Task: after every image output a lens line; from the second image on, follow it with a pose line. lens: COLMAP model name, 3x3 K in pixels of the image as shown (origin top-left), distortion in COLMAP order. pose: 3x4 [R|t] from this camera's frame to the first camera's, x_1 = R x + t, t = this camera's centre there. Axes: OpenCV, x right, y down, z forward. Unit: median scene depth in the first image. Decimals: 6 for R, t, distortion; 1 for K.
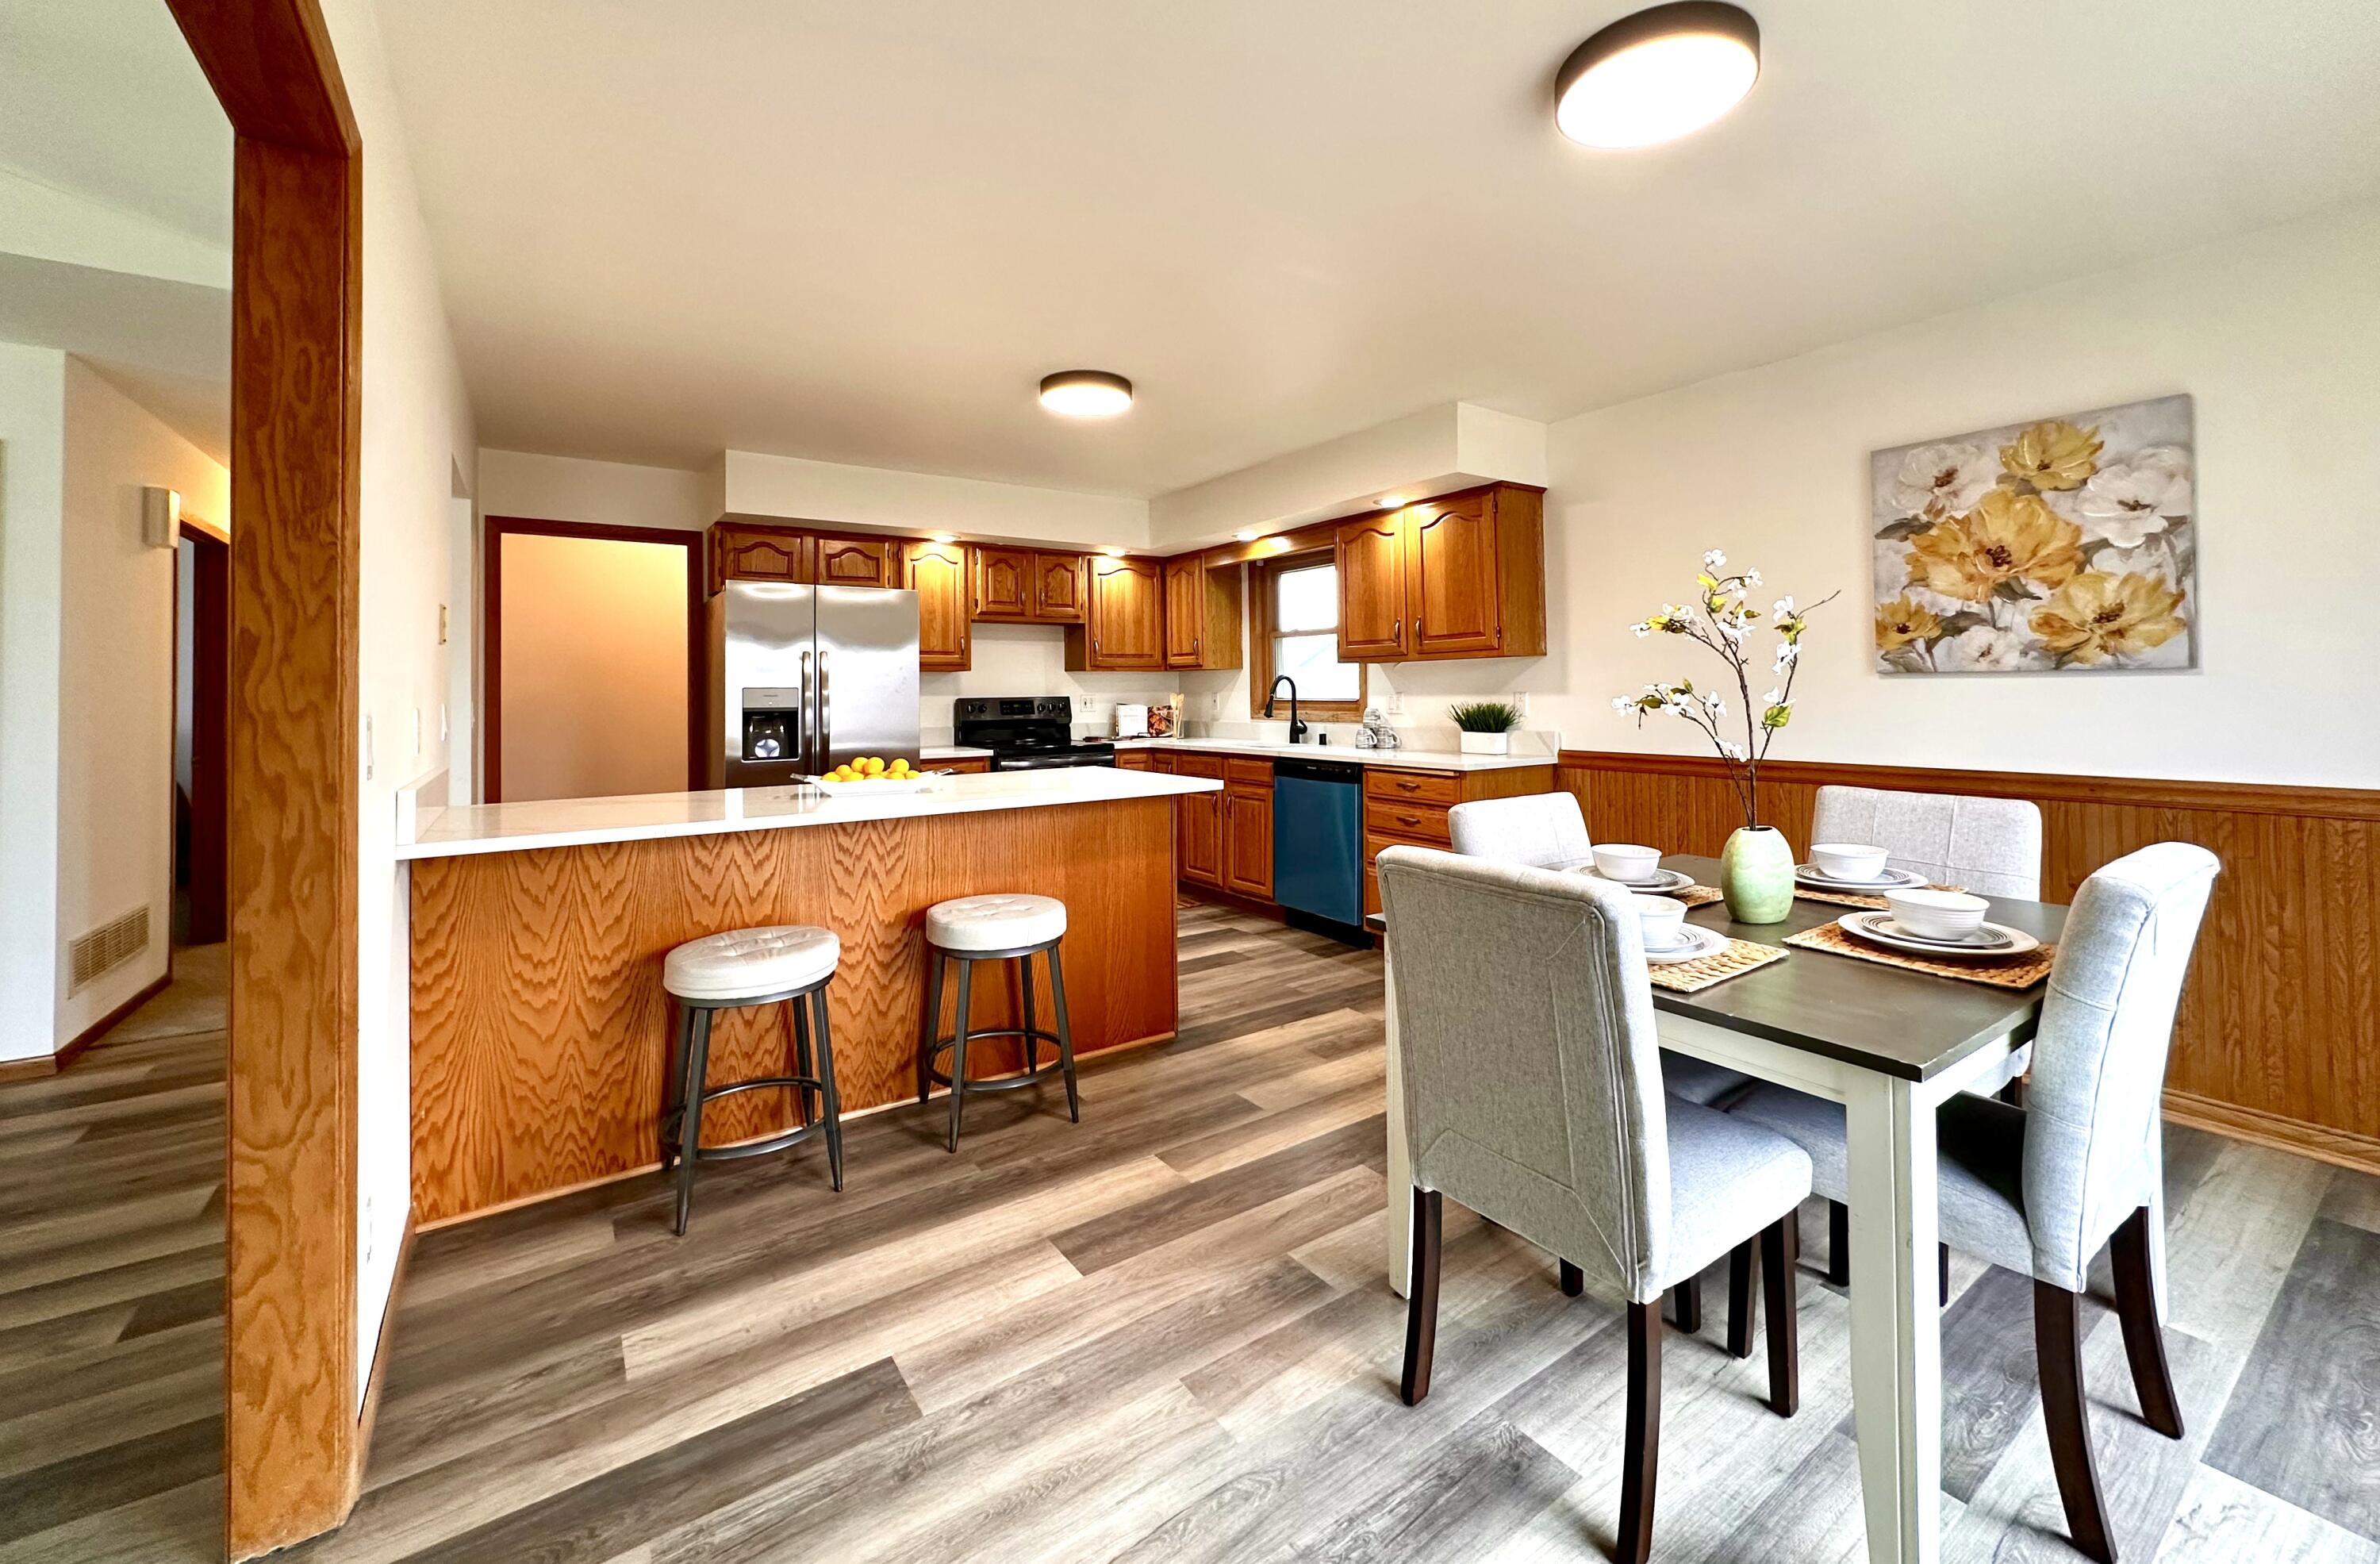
lens RADIAL K [[963.3, 0, 1171.8], [0, 963.3, 671.2], [0, 0, 1]] dist [0.000011, -0.000292]
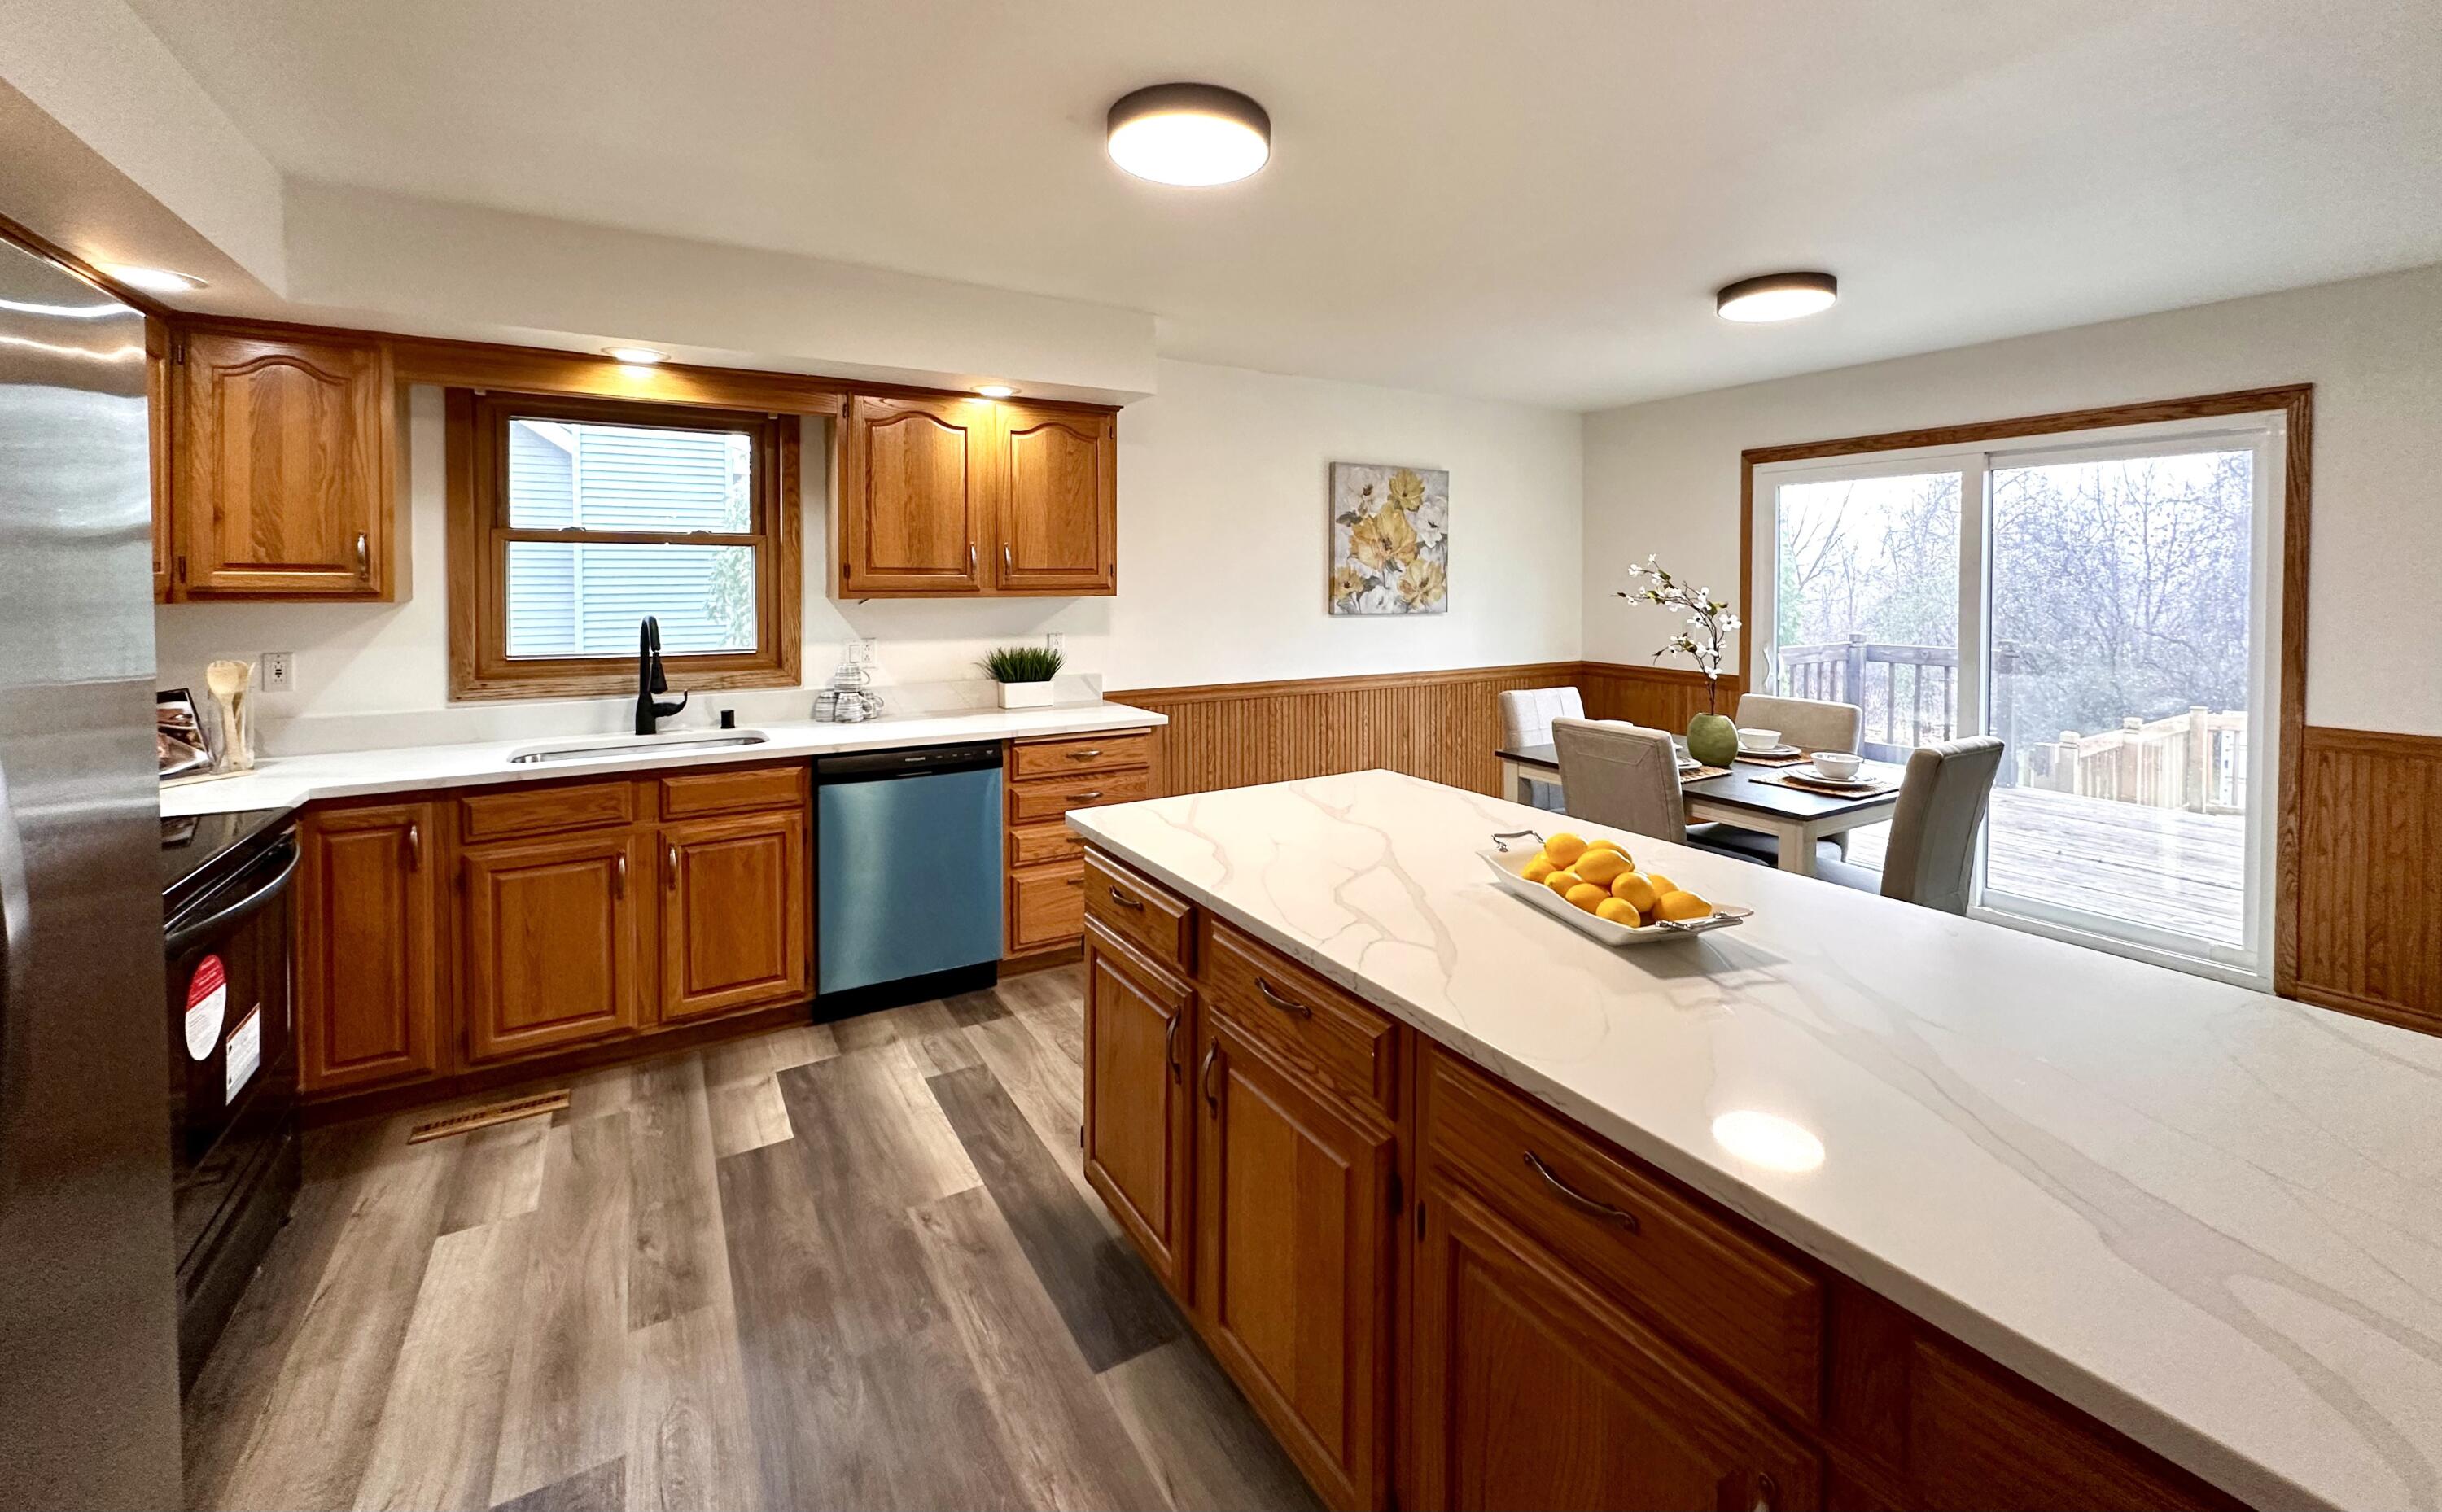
lens RADIAL K [[963.7, 0, 1239.8], [0, 963.7, 599.7], [0, 0, 1]] dist [-0.014075, -0.000149]
pose [[0.036687, -0.006884, 0.999303, -0.540015], [-0.022363, 0.999720, 0.007708, -0.020983], [-0.999077, -0.022631, 0.036523, 0.803541]]
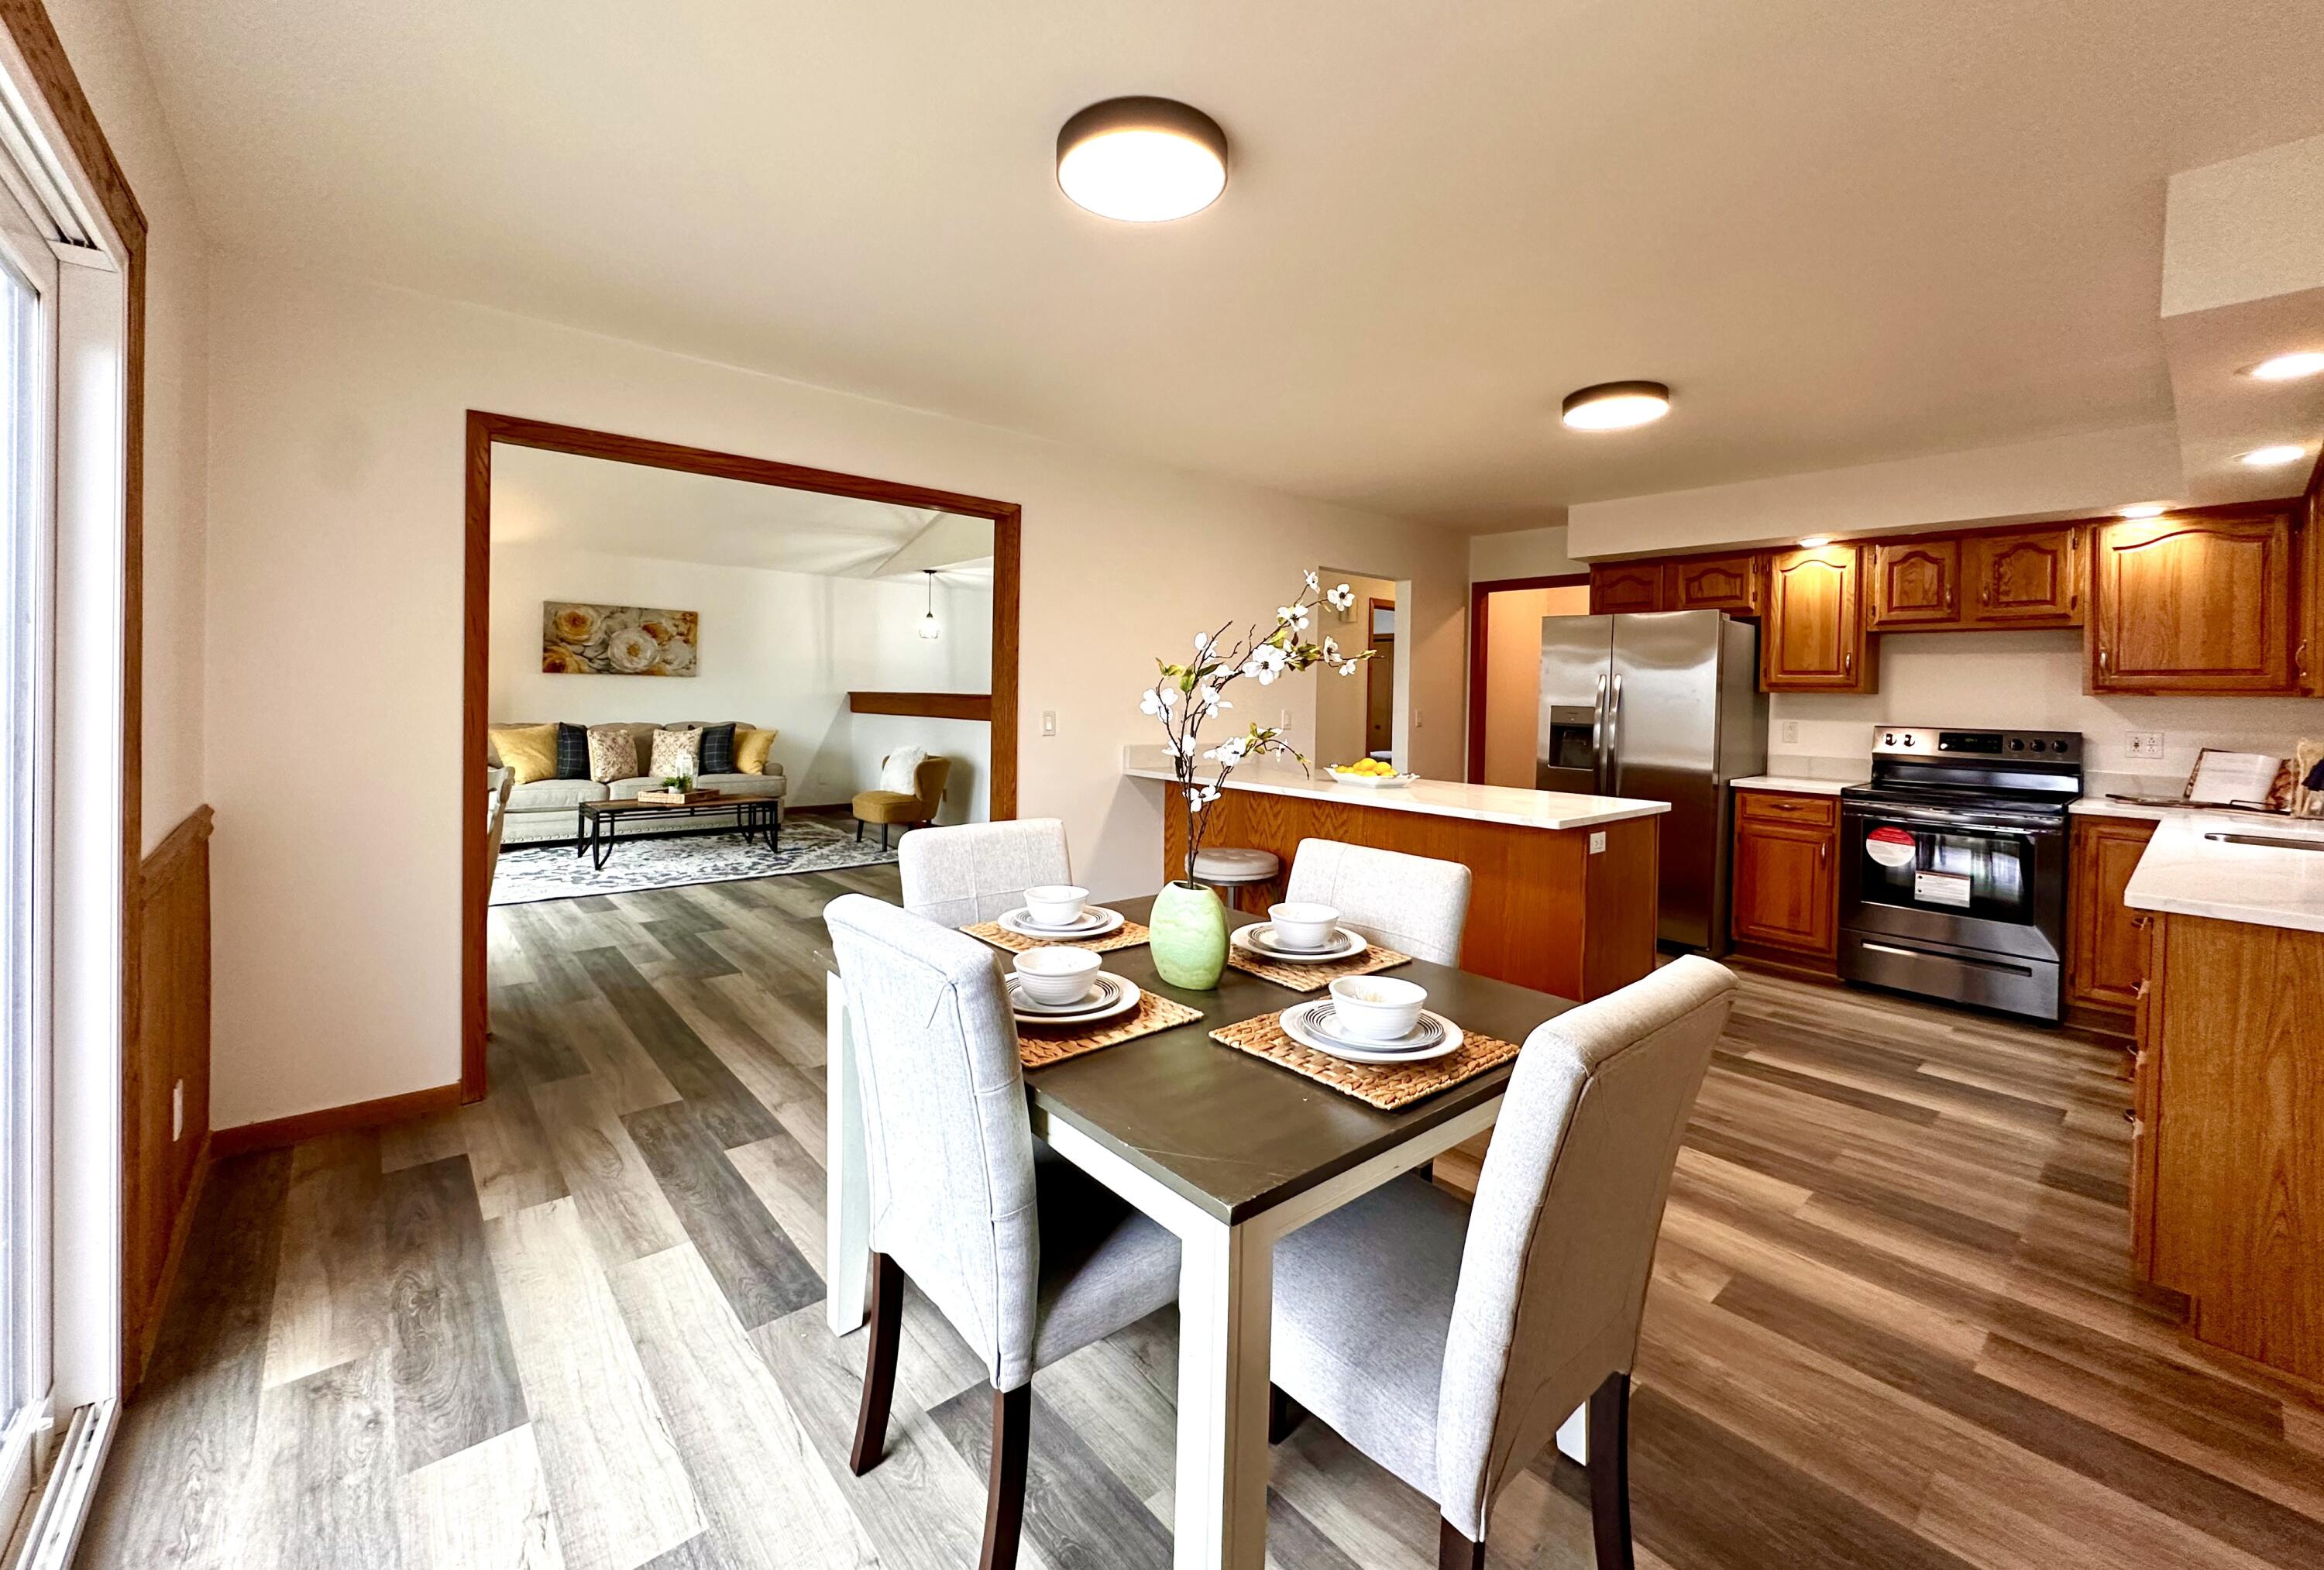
lens RADIAL K [[929.0, 0, 1159.9], [0, 929.0, 697.3], [0, 0, 1]] dist [-0.005498, 0.000451]
pose [[0.113528, 0.019710, -0.993339, 0.657502], [-0.001704, 0.999806, 0.019644, -0.014833], [0.993533, -0.000537, 0.113539, 0.386777]]
